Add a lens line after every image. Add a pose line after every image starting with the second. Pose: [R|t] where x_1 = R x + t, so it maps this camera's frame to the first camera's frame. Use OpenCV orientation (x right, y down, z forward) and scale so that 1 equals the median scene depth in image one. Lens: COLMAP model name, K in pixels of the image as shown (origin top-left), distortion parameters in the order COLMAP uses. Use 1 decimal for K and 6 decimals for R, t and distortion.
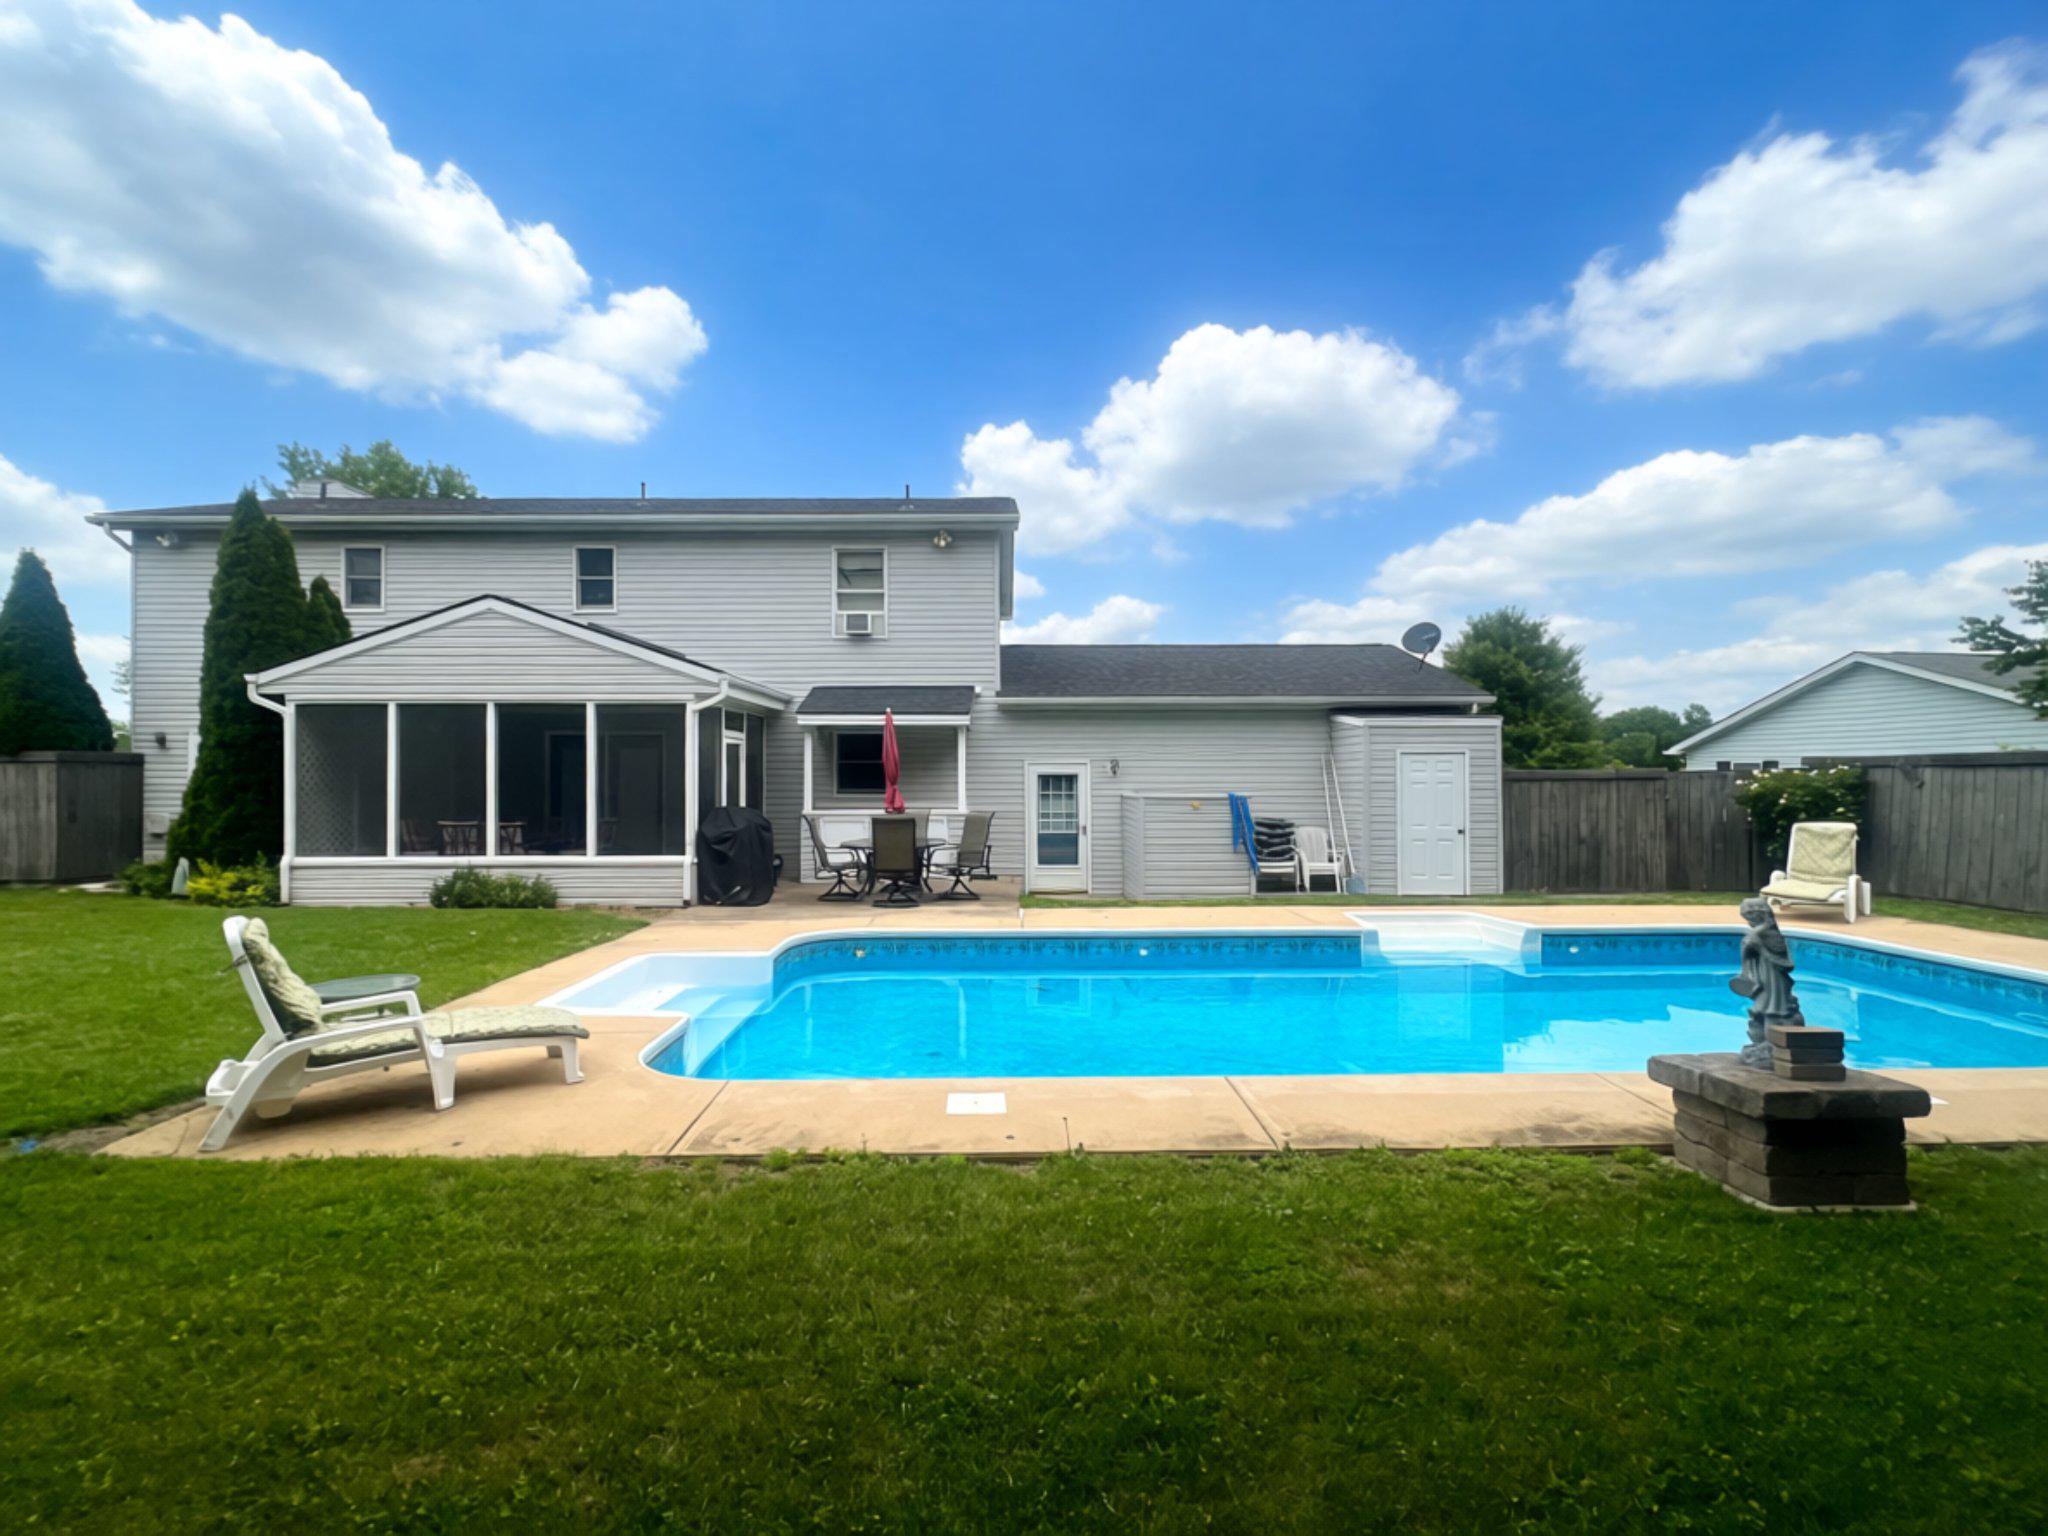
lens RADIAL K [[952.1, 0, 1019.7], [0, 952.1, 803.0], [0, 0, 1]] dist [-0.000212, 0.000036]
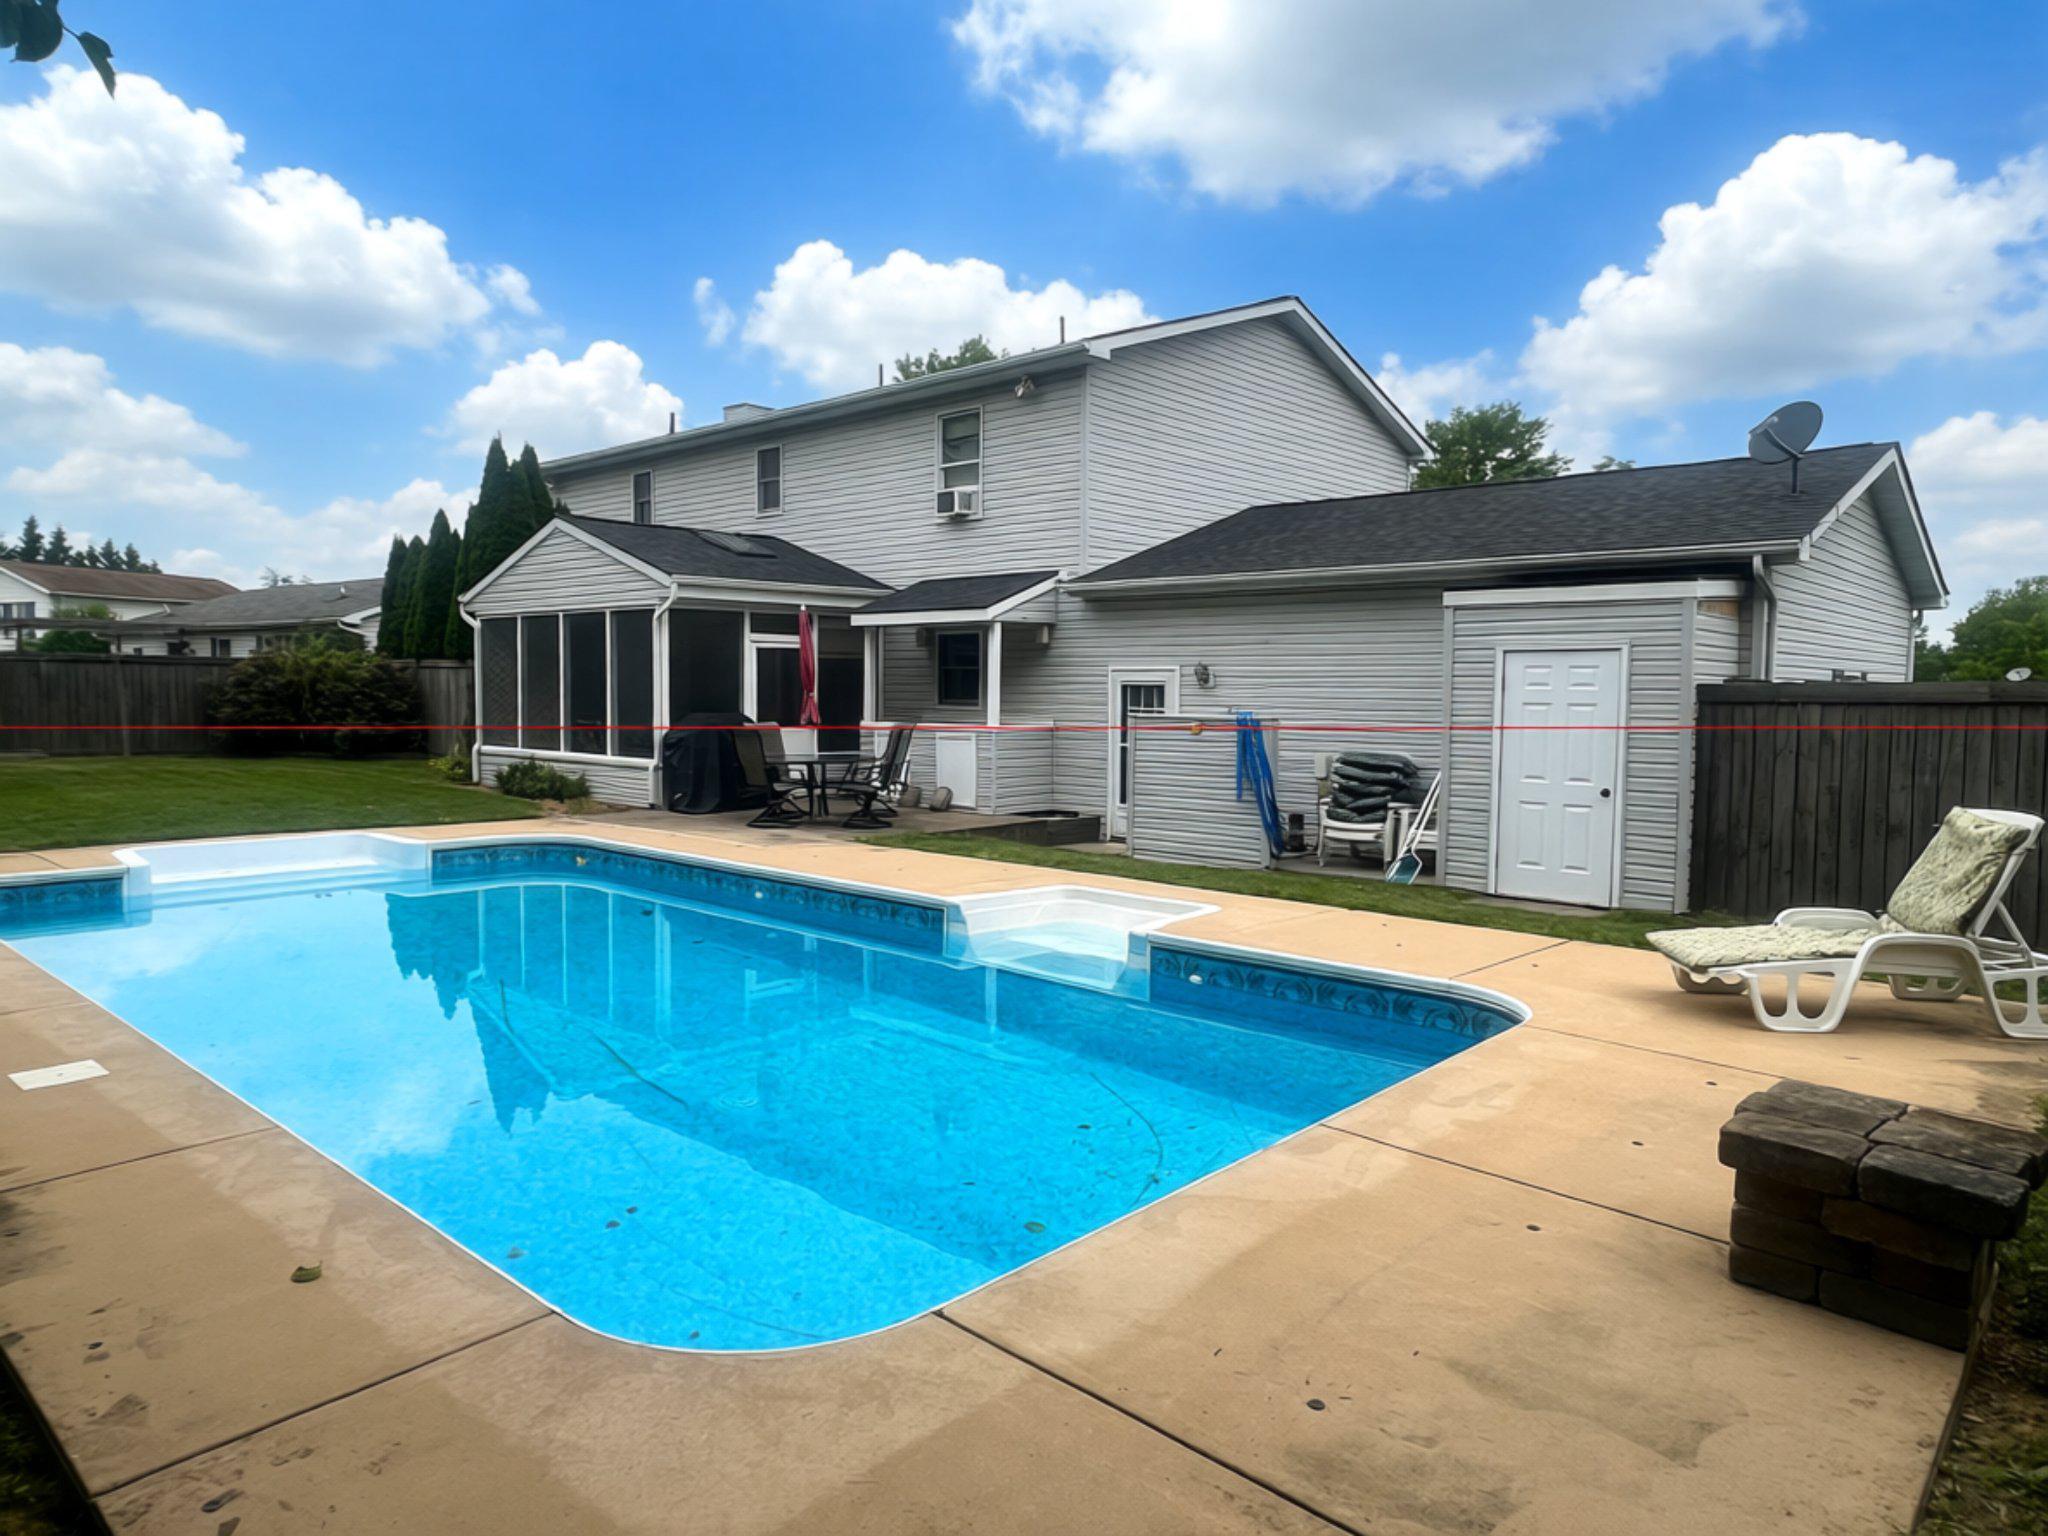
lens RADIAL K [[1261.4, 0, 1024.0], [0, 1261.4, 768.0], [0, 0, 1]] dist [0.000738, 0.000157]
pose [[0.735223, 0.053324, -0.675725, 0.832213], [-0.029685, 0.998477, 0.046495, -0.009359], [0.677175, -0.014125, 0.735686, 0.279666]]
